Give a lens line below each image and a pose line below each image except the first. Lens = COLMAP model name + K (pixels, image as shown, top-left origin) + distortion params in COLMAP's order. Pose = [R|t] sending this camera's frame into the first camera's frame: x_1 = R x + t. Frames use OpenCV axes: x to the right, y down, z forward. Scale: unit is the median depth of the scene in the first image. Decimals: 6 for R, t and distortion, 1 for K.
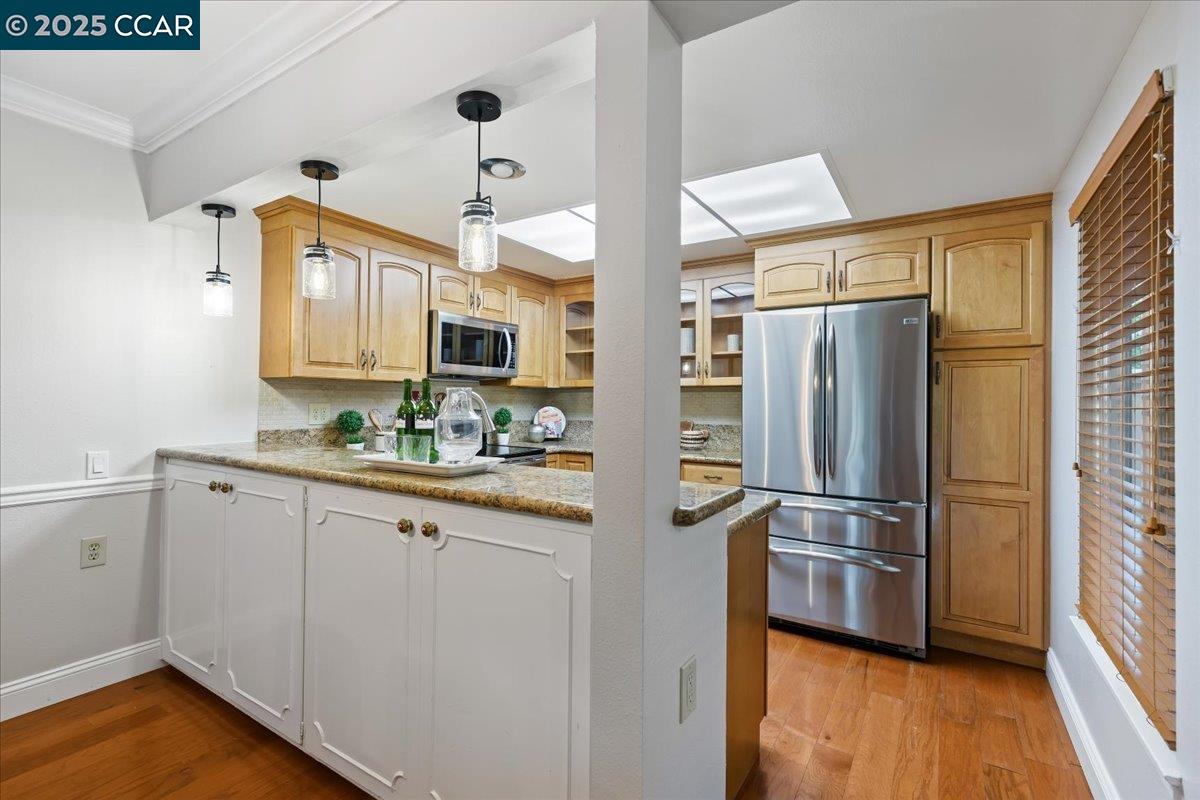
lens RADIAL K [[540.6, 0, 598.4], [0, 540.6, 397.9], [0, 0, 1]] dist [0.003428, 0.000676]
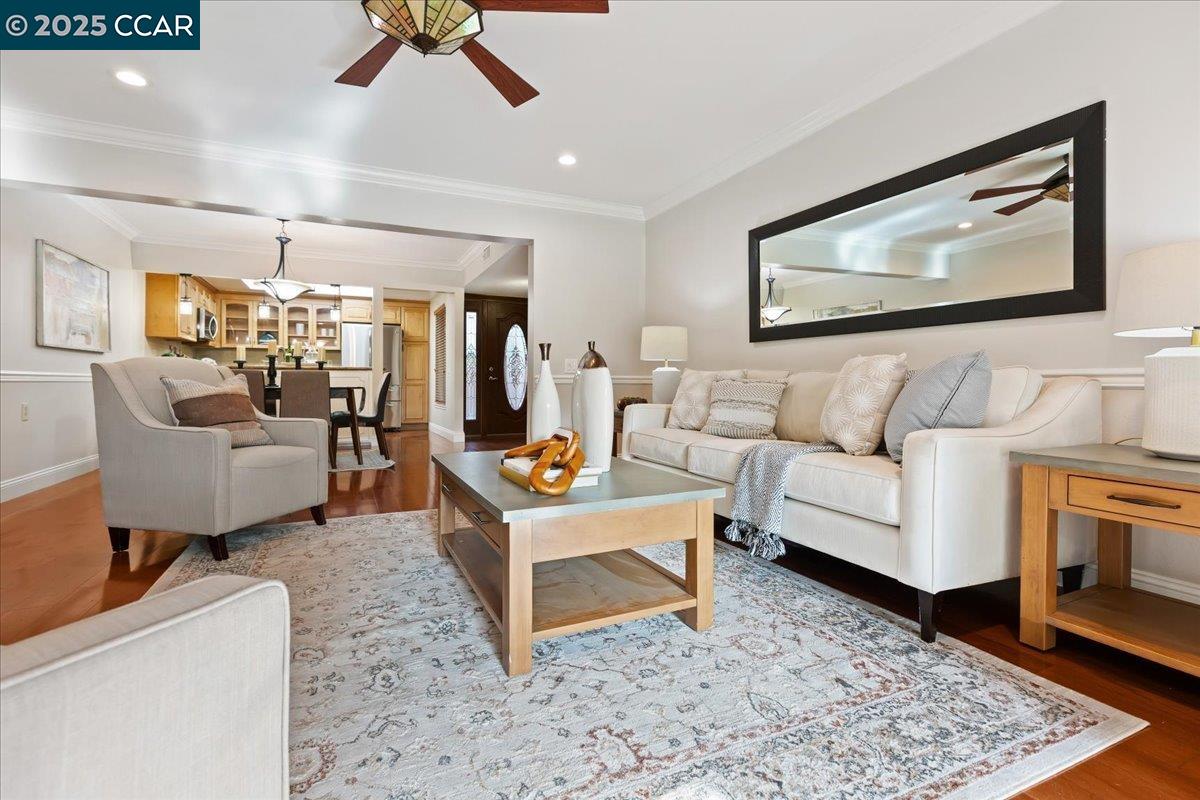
lens RADIAL K [[540.6, 0, 590.5], [0, 540.6, 376.0], [0, 0, 1]] dist [0.003428, 0.000676]
pose [[0.543280, 0.002341, 0.839548, -1.464058], [-0.002624, 0.999996, -0.001090, 0.120243], [-0.839548, -0.001611, 0.543284, -1.691715]]
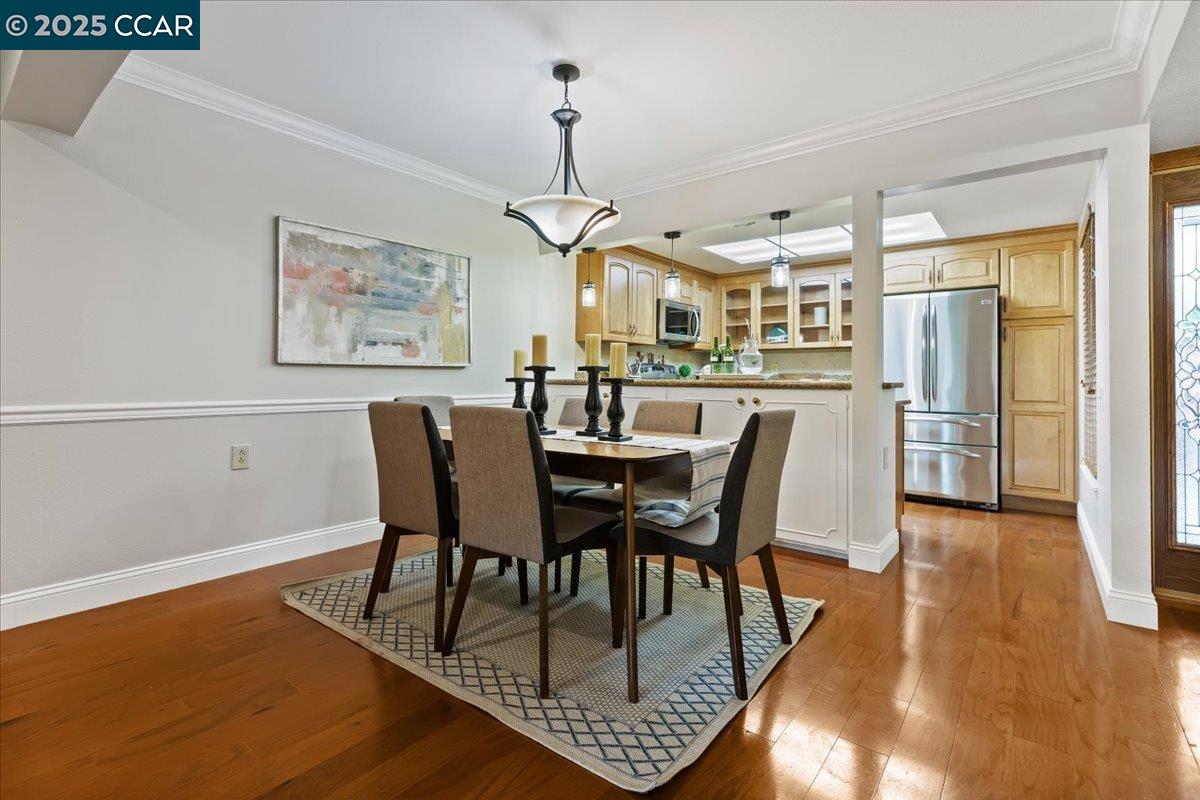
lens RADIAL K [[540.6, 0, 598.5], [0, 540.6, 371.6], [0, 0, 1]] dist [0.003428, 0.000676]
pose [[0.993789, -0.002256, -0.111254, -0.360436], [0.001653, 0.999983, -0.005512, 0.066601], [0.111265, 0.005294, 0.993777, -0.672085]]
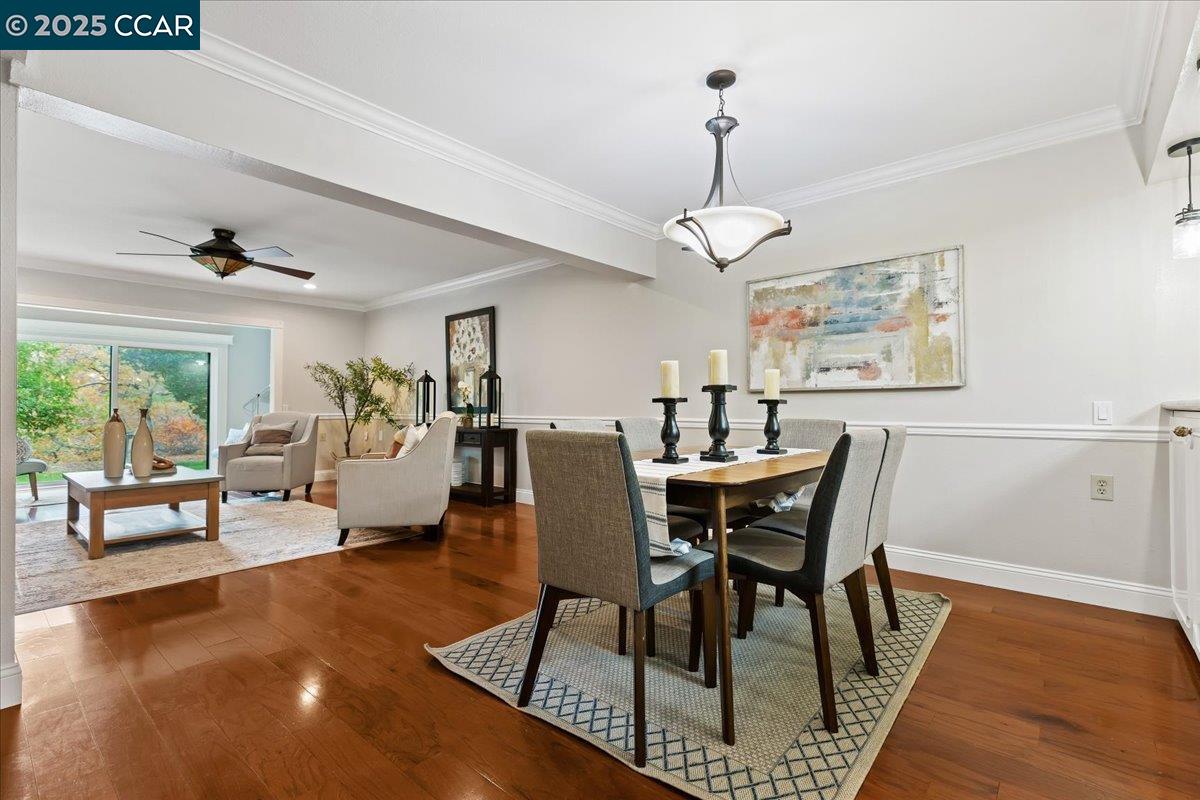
lens RADIAL K [[540.6, 0, 596.2], [0, 540.6, 391.9], [0, 0, 1]] dist [0.003428, 0.000676]
pose [[-0.150656, -0.035348, -0.987954, 0.301009], [0.004037, 0.999330, -0.036371, 0.090807], [0.988578, -0.009468, -0.150412, 0.082603]]
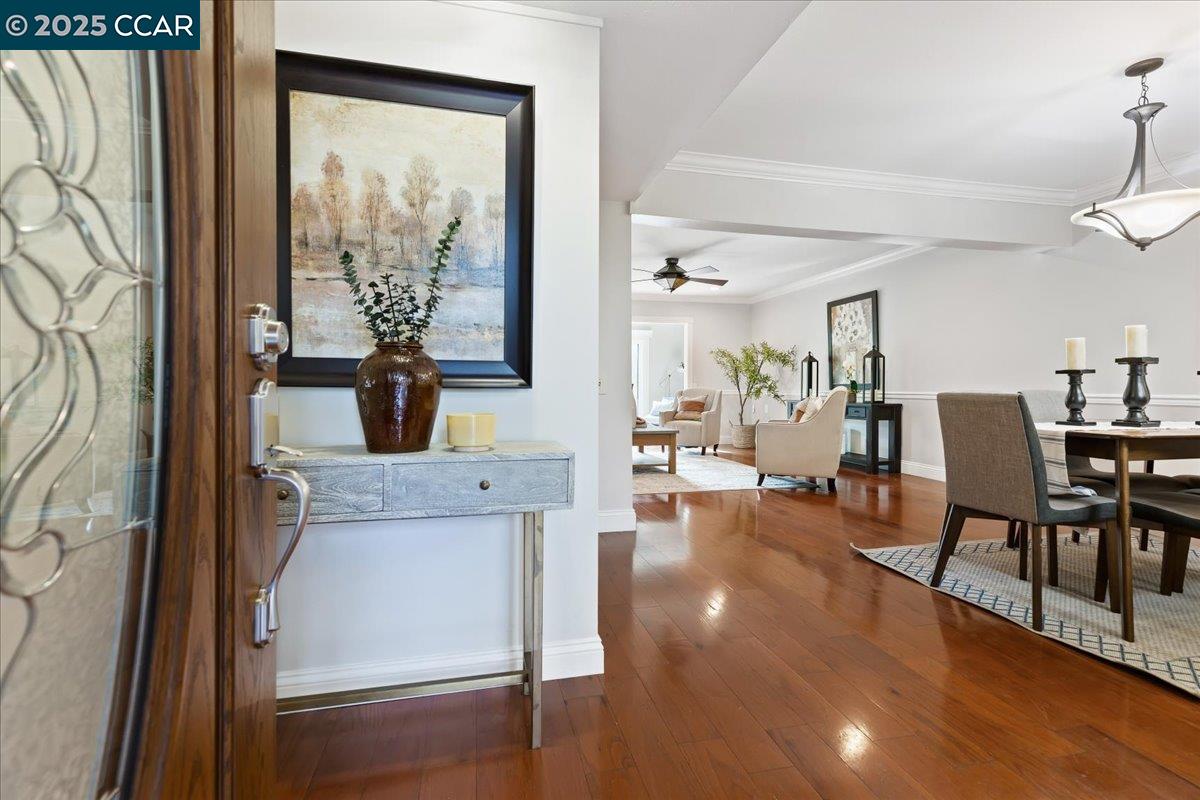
lens RADIAL K [[540.6, 0, 611.2], [0, 540.6, 385.6], [0, 0, 1]] dist [0.003428, 0.000676]
pose [[-0.689842, -0.011949, -0.723861, 0.671606], [-0.004729, 0.999917, -0.012000, 0.110456], [0.723944, -0.004855, -0.689842, 0.129469]]
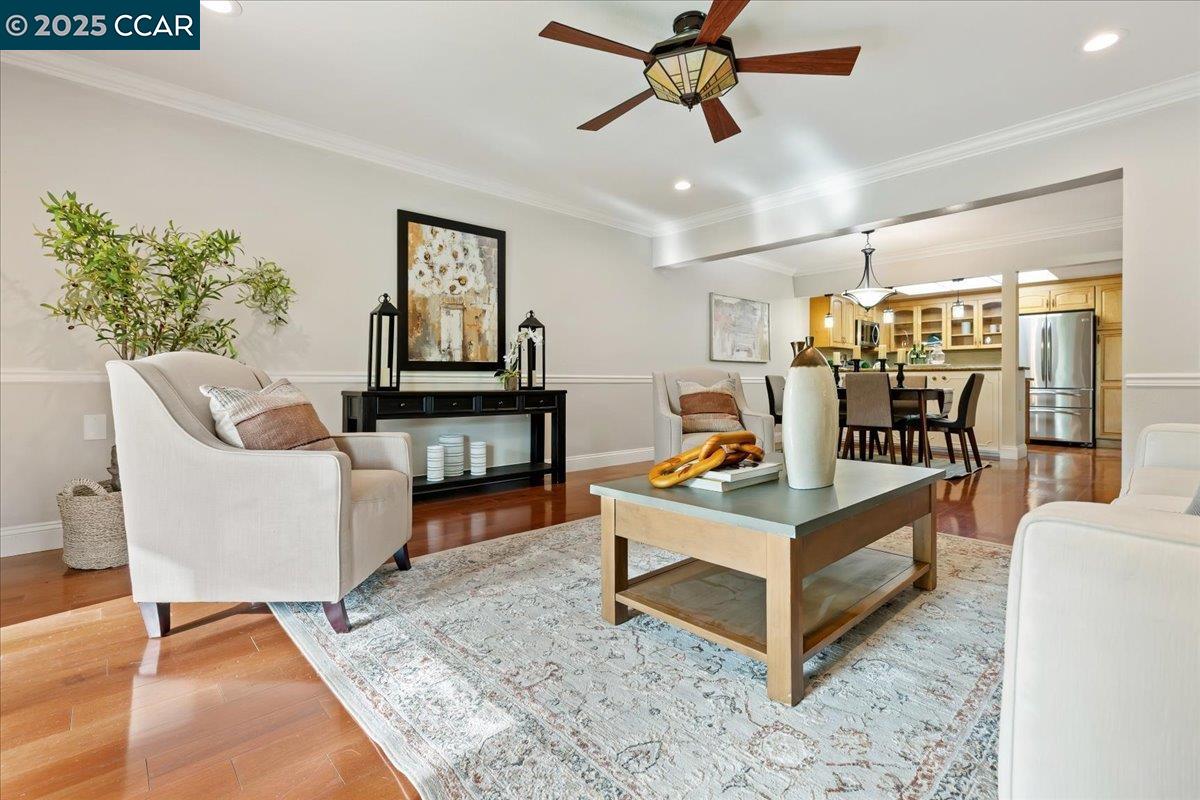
lens RADIAL K [[540.6, 0, 603.9], [0, 540.6, 380.4], [0, 0, 1]] dist [0.003428, 0.000676]
pose [[0.966790, -0.006397, -0.255494, -0.924955], [0.007032, 0.999974, 0.001573, 0.119808], [0.255477, -0.003317, 0.966809, -1.960957]]
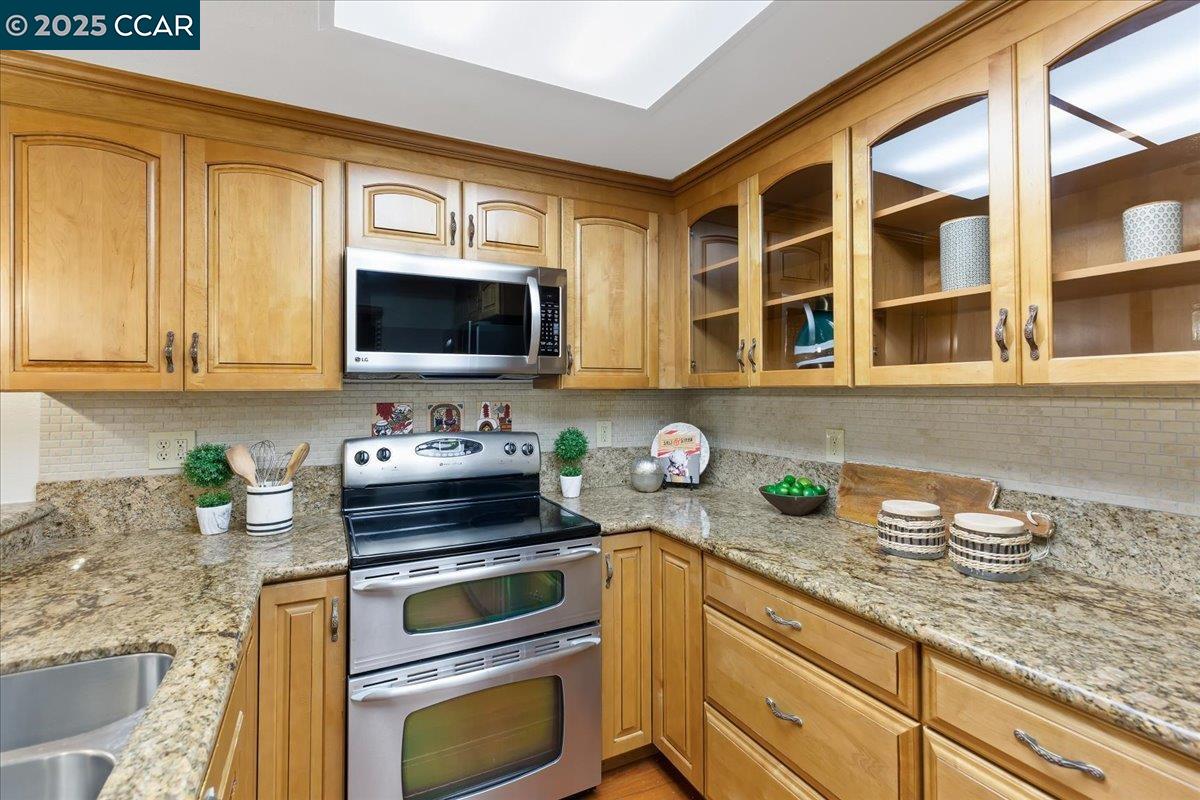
lens RADIAL K [[540.6, 0, 597.5], [0, 540.6, 383.8], [0, 0, 1]] dist [0.003428, 0.000676]
pose [[0.856761, -0.016767, -0.515441, 0.190112], [0.015177, 0.999858, -0.007298, -0.032162], [0.515491, -0.001570, 0.856894, 0.792849]]
